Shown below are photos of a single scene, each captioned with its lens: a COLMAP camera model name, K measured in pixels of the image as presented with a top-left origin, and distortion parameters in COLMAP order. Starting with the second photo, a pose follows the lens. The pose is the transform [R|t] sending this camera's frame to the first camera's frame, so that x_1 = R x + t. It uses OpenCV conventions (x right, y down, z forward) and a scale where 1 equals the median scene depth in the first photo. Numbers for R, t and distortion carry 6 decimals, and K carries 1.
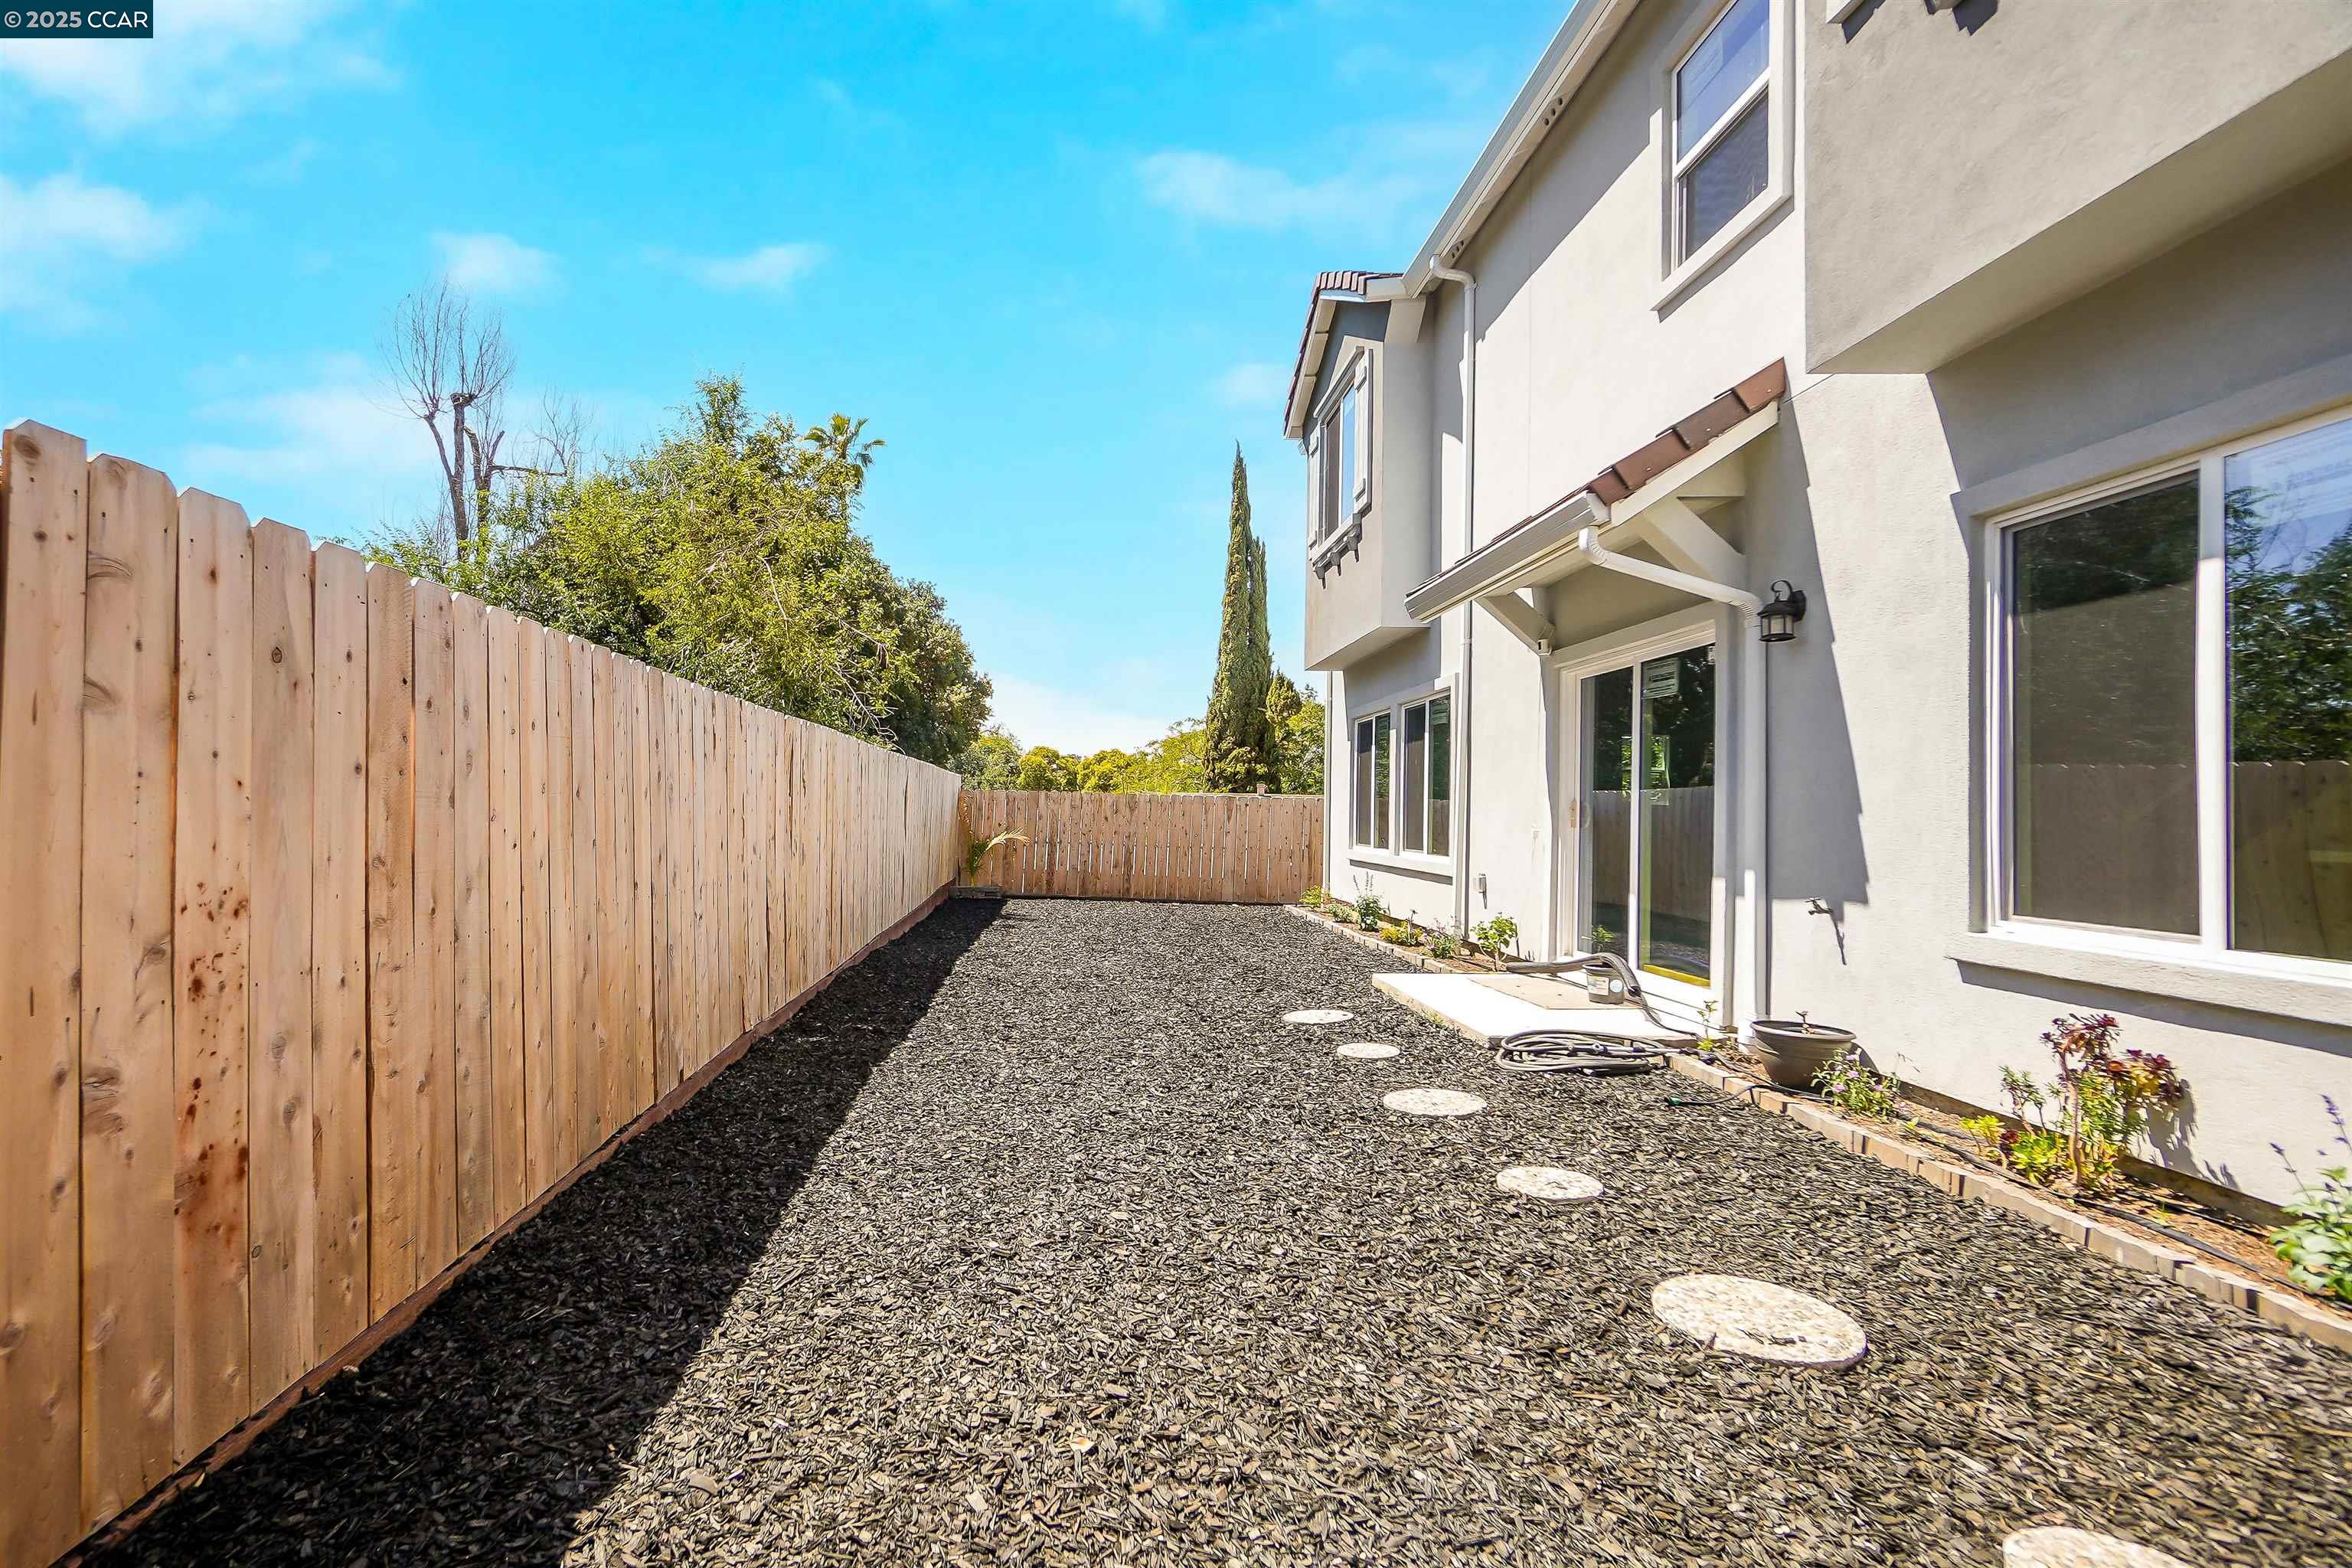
lens RADIAL K [[1066.2, 0, 1001.7], [0, 1066.2, 795.6], [0, 0, 1]] dist [-0.029271, 0.021976]
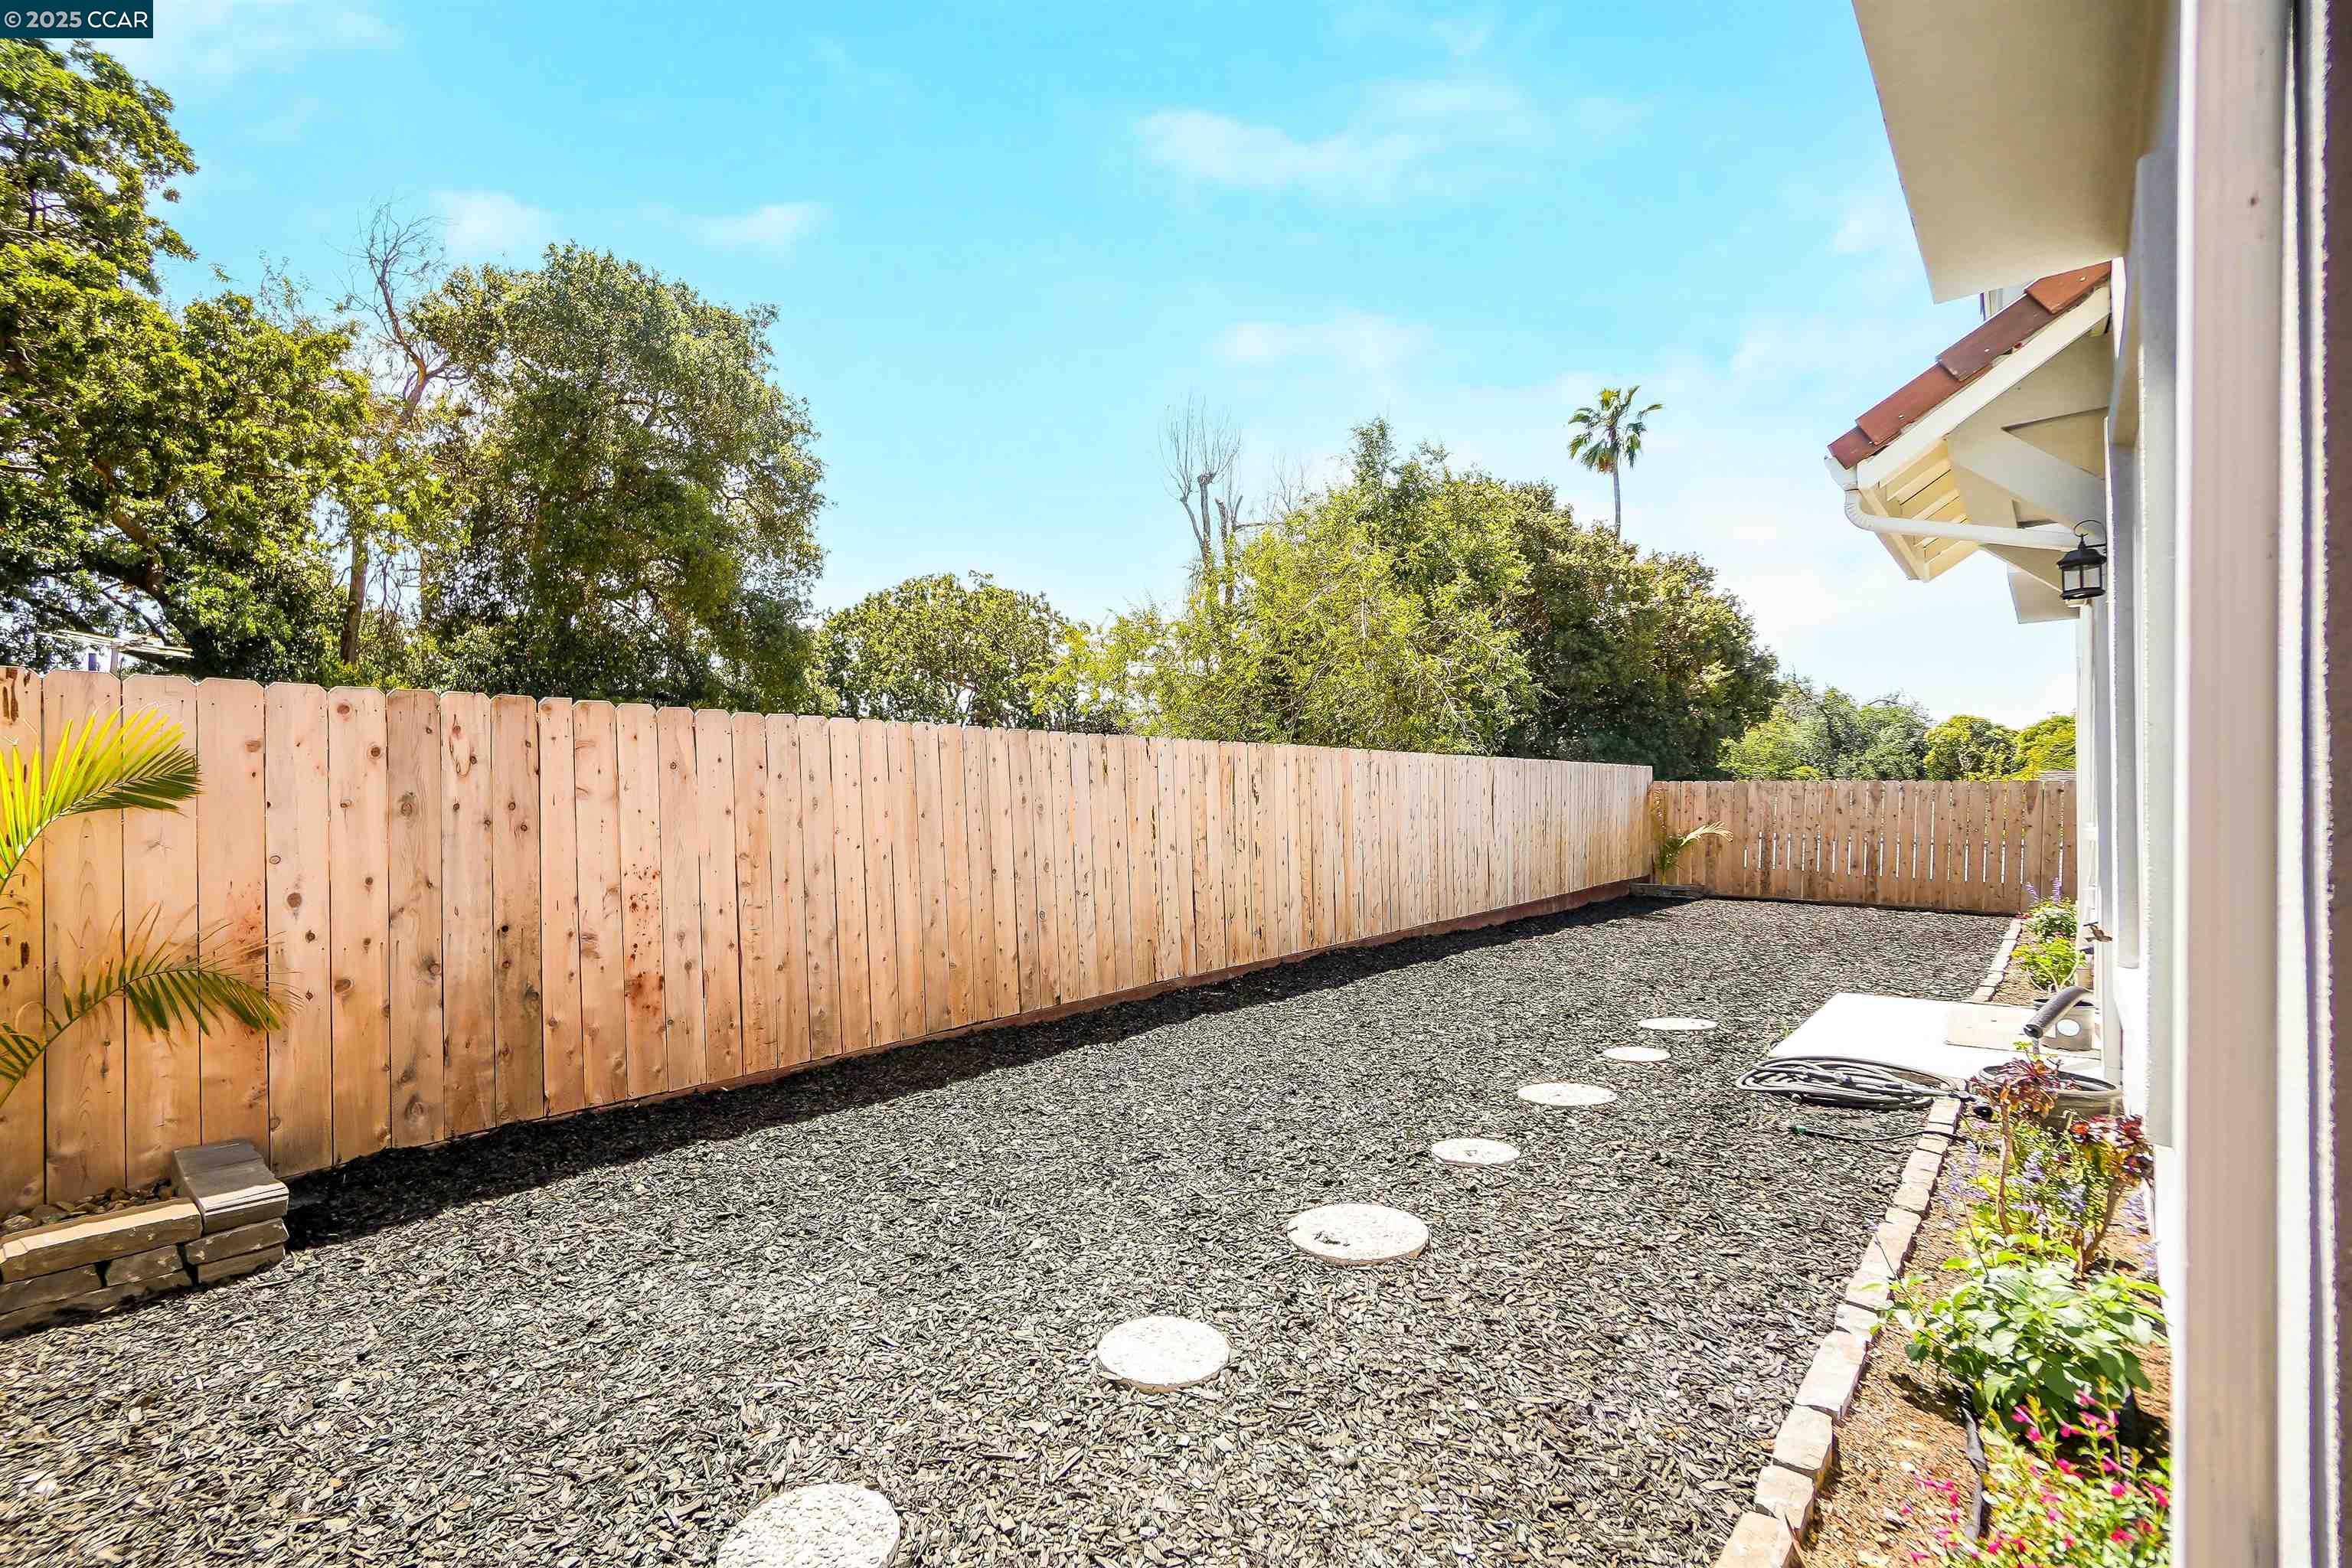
lens RADIAL K [[1050.3, 0, 1128.7], [0, 1050.3, 802.2], [0, 0, 1]] dist [-0.003024, 0.000272]
pose [[0.778056, -0.019322, -0.627898, 0.814181], [0.027775, 0.999608, 0.003657, -0.018252], [0.627581, -0.020285, 0.778287, -0.083818]]
